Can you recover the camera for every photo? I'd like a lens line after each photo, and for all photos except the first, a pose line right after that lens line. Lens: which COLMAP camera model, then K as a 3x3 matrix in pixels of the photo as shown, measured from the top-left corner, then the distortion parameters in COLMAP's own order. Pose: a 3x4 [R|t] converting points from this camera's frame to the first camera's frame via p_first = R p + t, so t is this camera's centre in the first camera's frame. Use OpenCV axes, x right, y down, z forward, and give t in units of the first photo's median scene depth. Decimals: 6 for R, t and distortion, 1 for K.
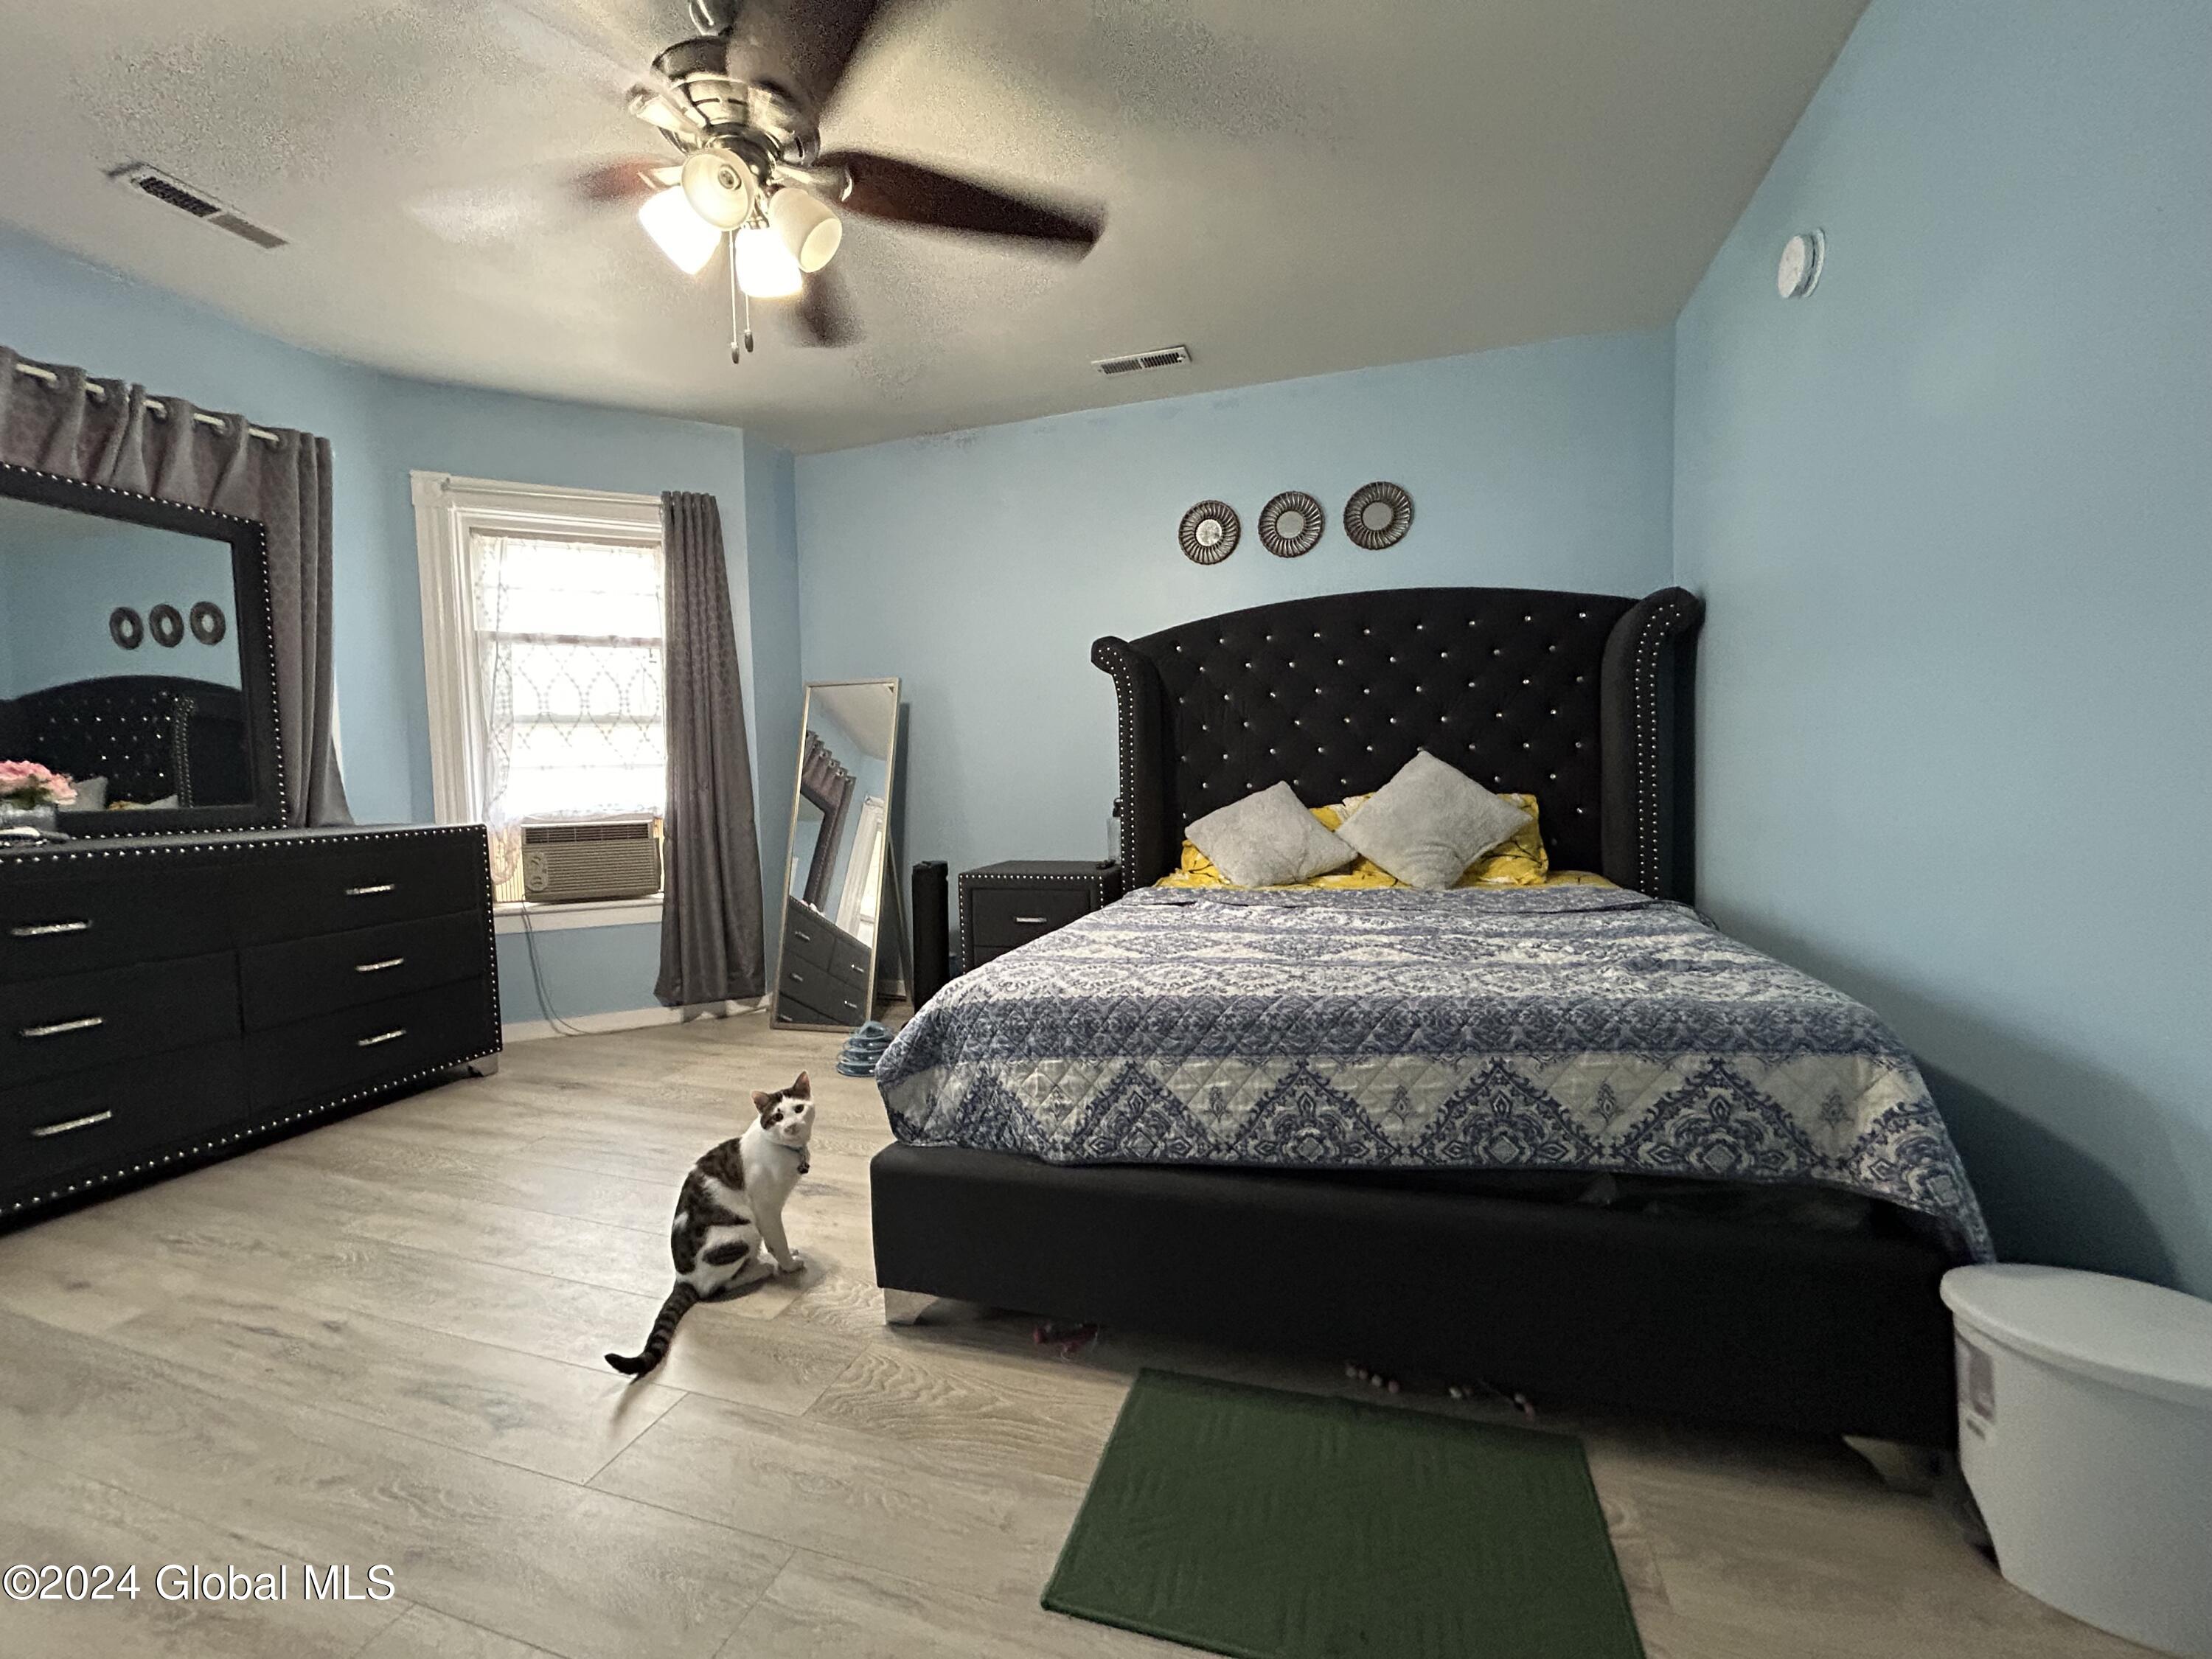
lens RADIAL K [[891.2, 0, 1103.6], [0, 891.2, 826.9], [0, 0, 1]] dist [-0.029284, -0.000260]
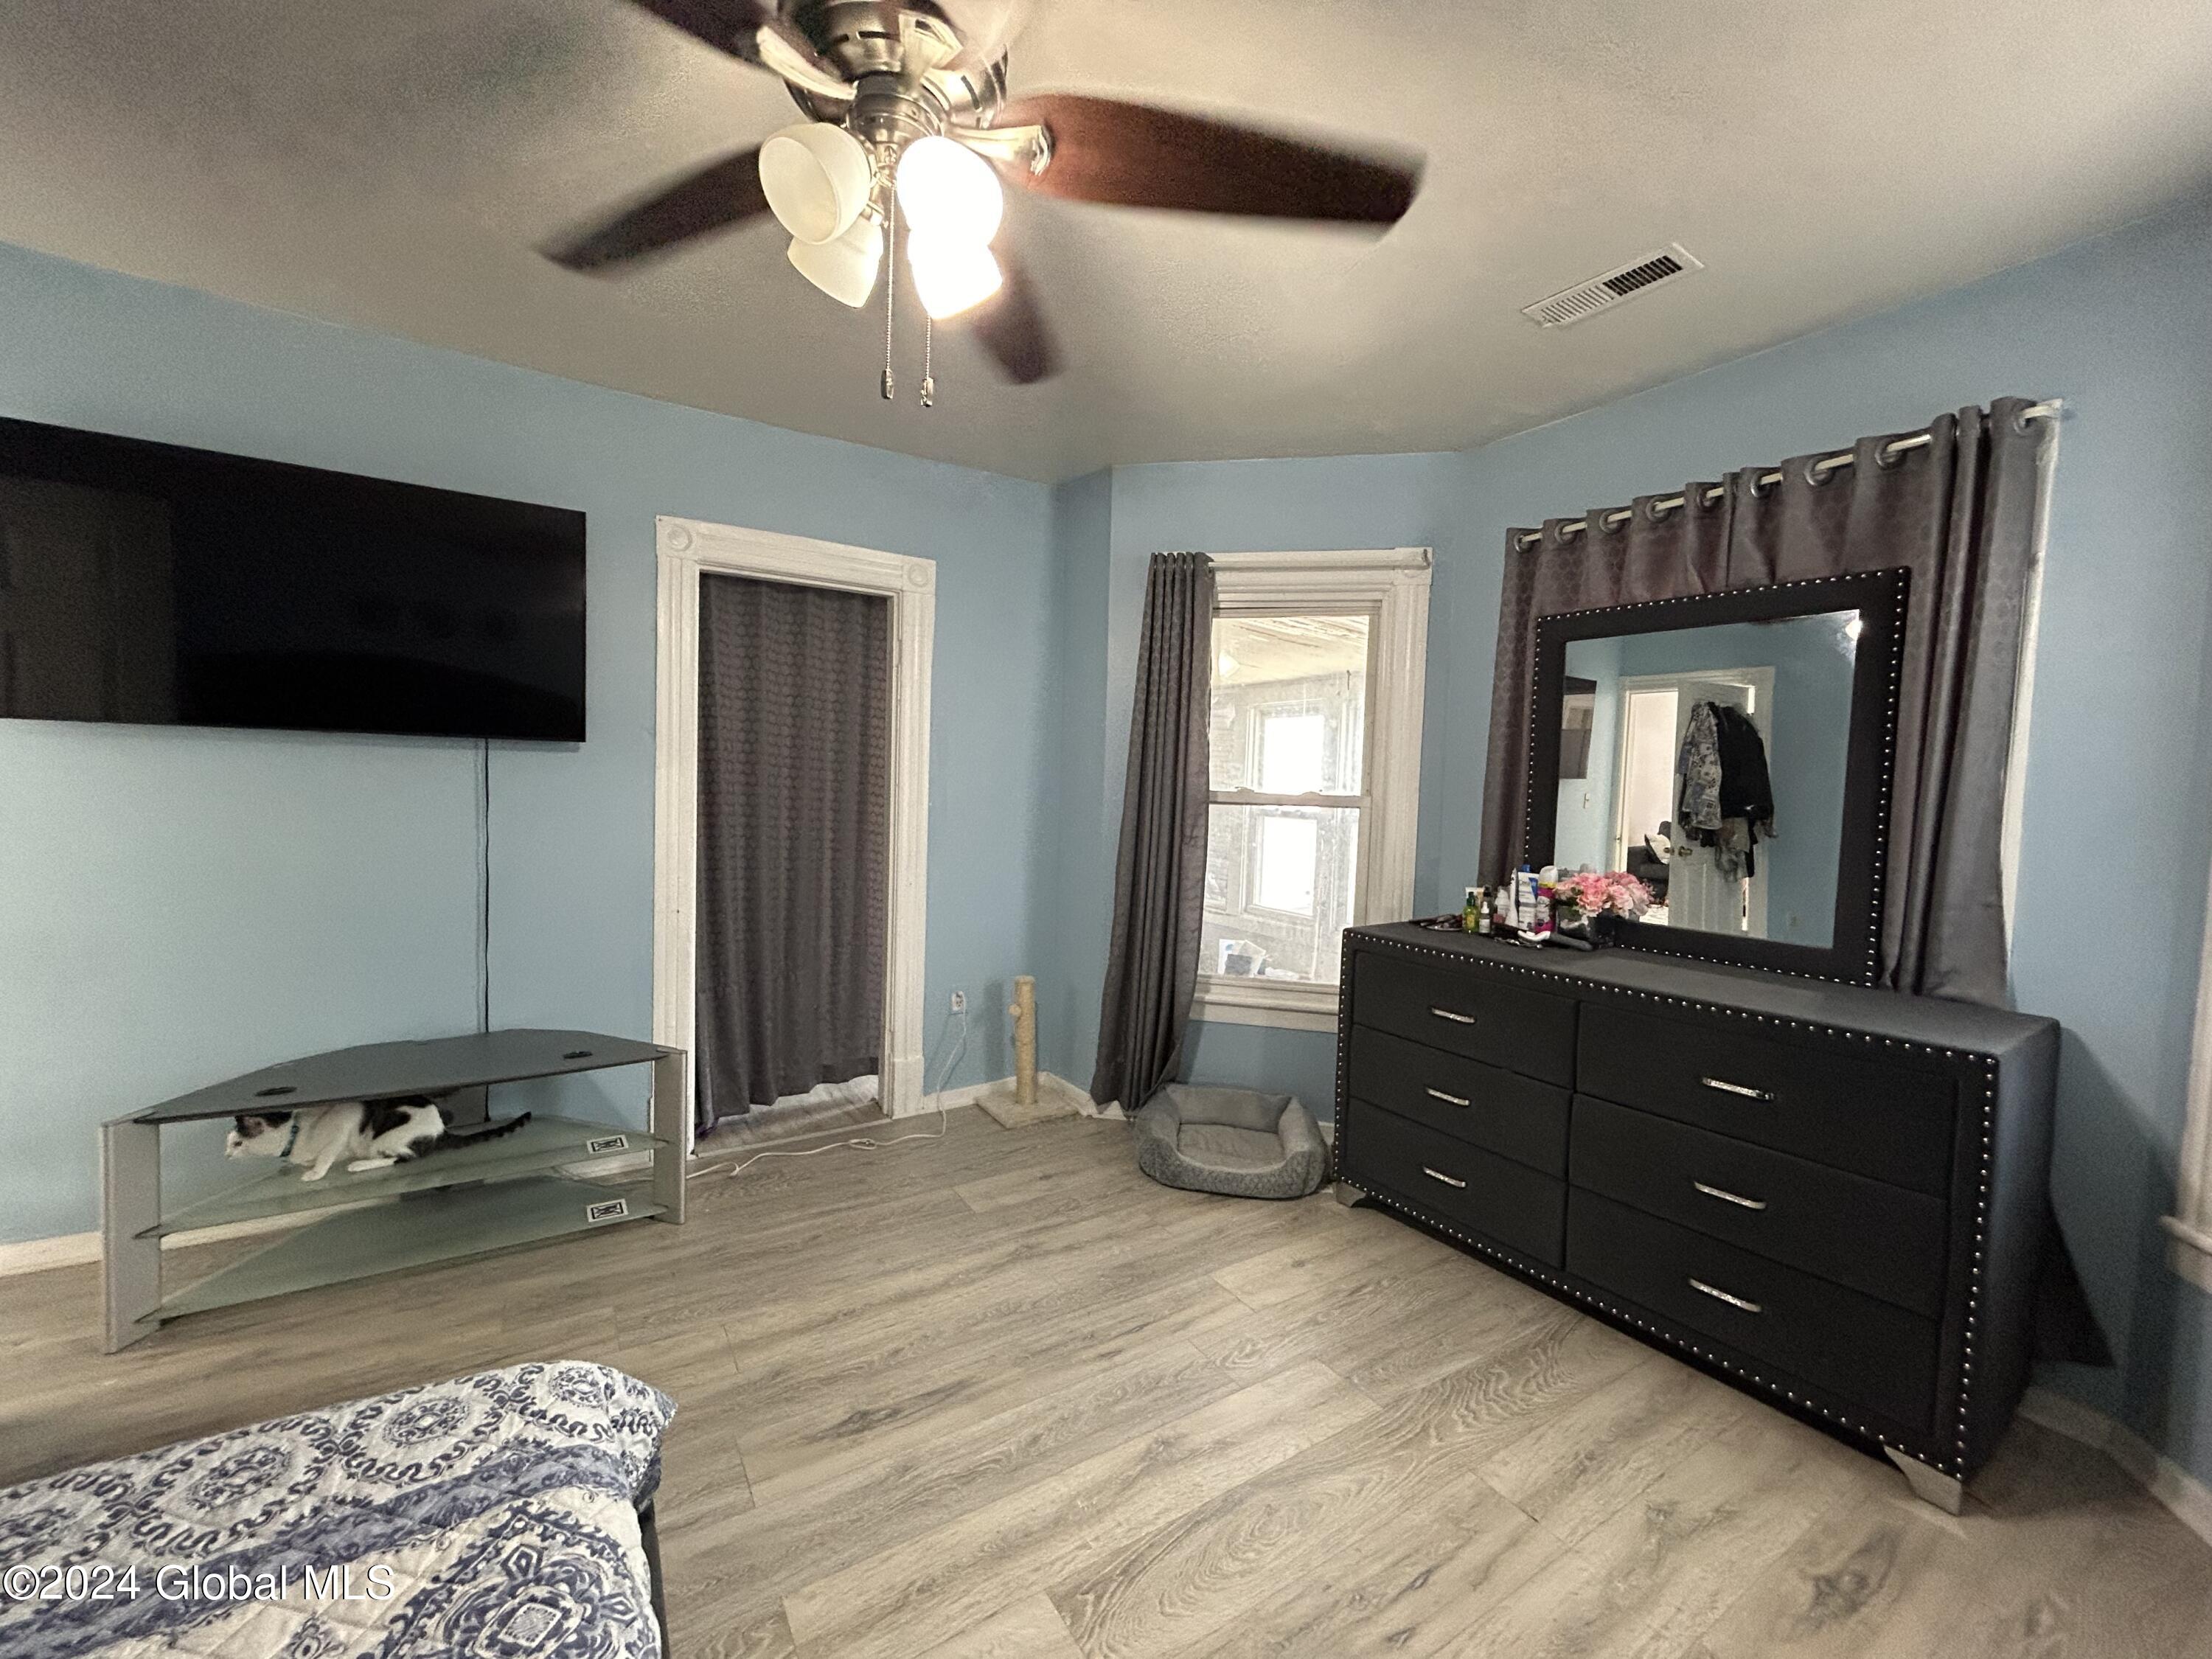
lens RADIAL K [[891.2, 0, 1113.2], [0, 891.2, 820.7], [0, 0, 1]] dist [-0.029284, -0.000260]
pose [[-0.643406, 0.048683, -0.763976, 0.019357], [-0.058103, 0.991992, 0.112146, -0.202291], [0.763317, 0.116544, -0.635425, 1.070267]]
